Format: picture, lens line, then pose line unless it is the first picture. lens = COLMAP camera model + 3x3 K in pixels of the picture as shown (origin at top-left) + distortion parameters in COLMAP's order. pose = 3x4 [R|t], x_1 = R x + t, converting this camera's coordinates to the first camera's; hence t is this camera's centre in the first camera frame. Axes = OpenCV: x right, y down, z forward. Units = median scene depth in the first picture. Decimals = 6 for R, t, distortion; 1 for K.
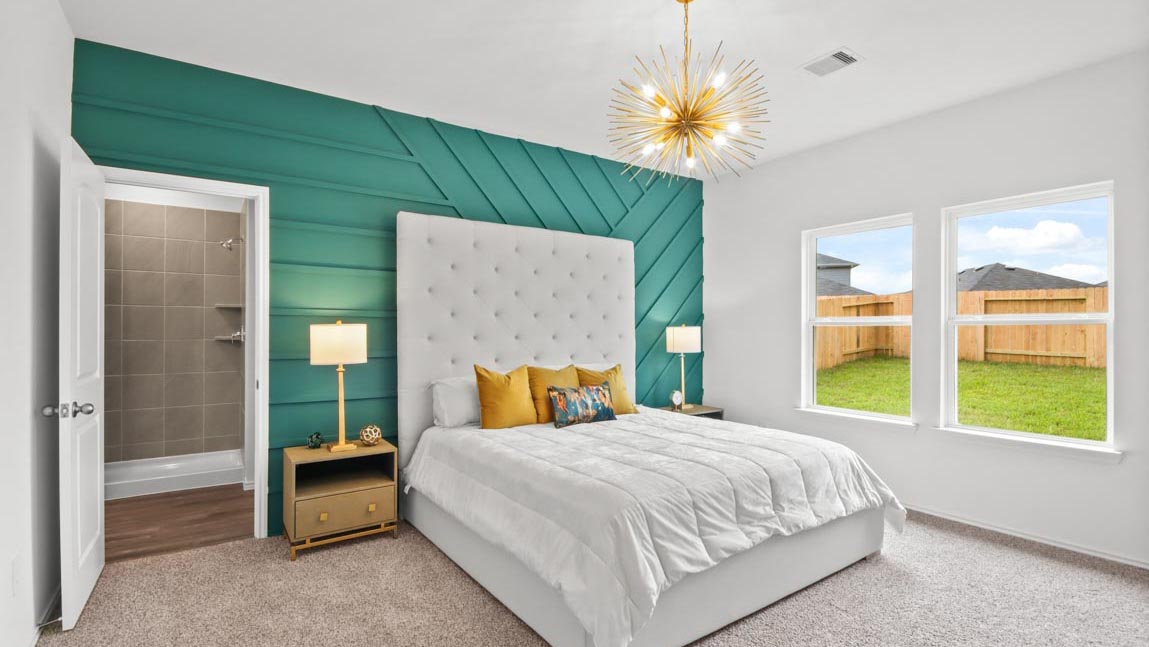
lens RADIAL K [[560.3, 0, 567.0], [0, 560.3, 326.0], [0, 0, 1]] dist [0.001529, -0.000189]
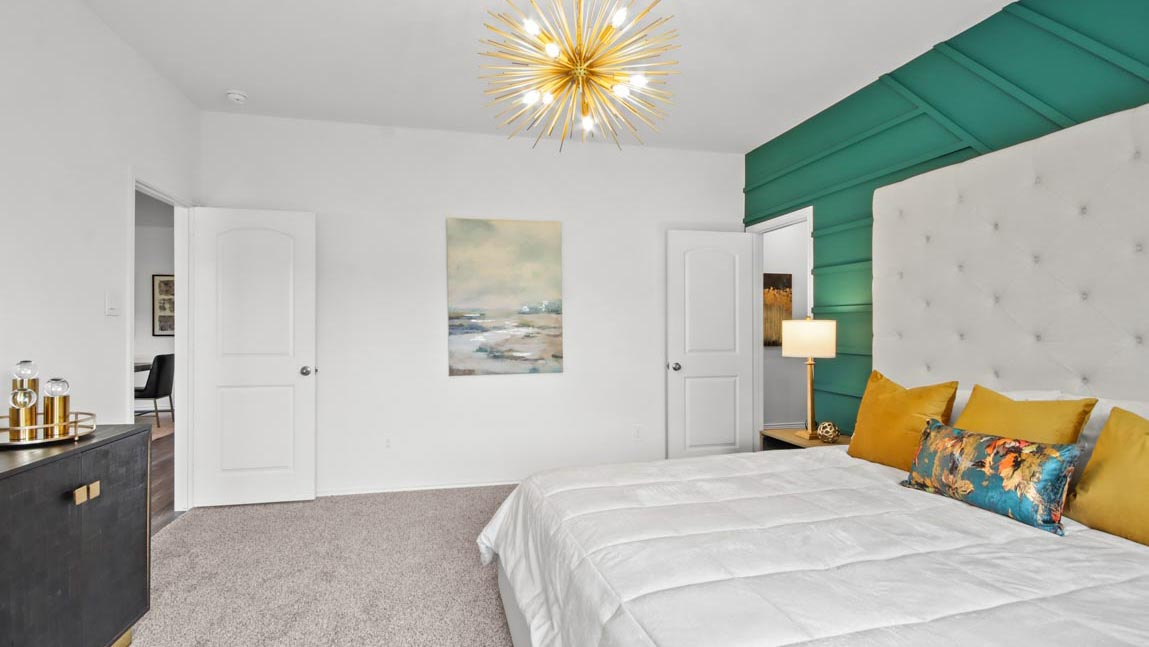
lens RADIAL K [[560.3, 0, 567.0], [0, 560.3, 326.0], [0, 0, 1]] dist [0.001529, -0.000189]
pose [[-0.398167, 0.006633, -0.917289, 0.702991], [0.018437, 0.999830, -0.000773, -0.000369], [0.917128, -0.017220, -0.398222, 0.906205]]
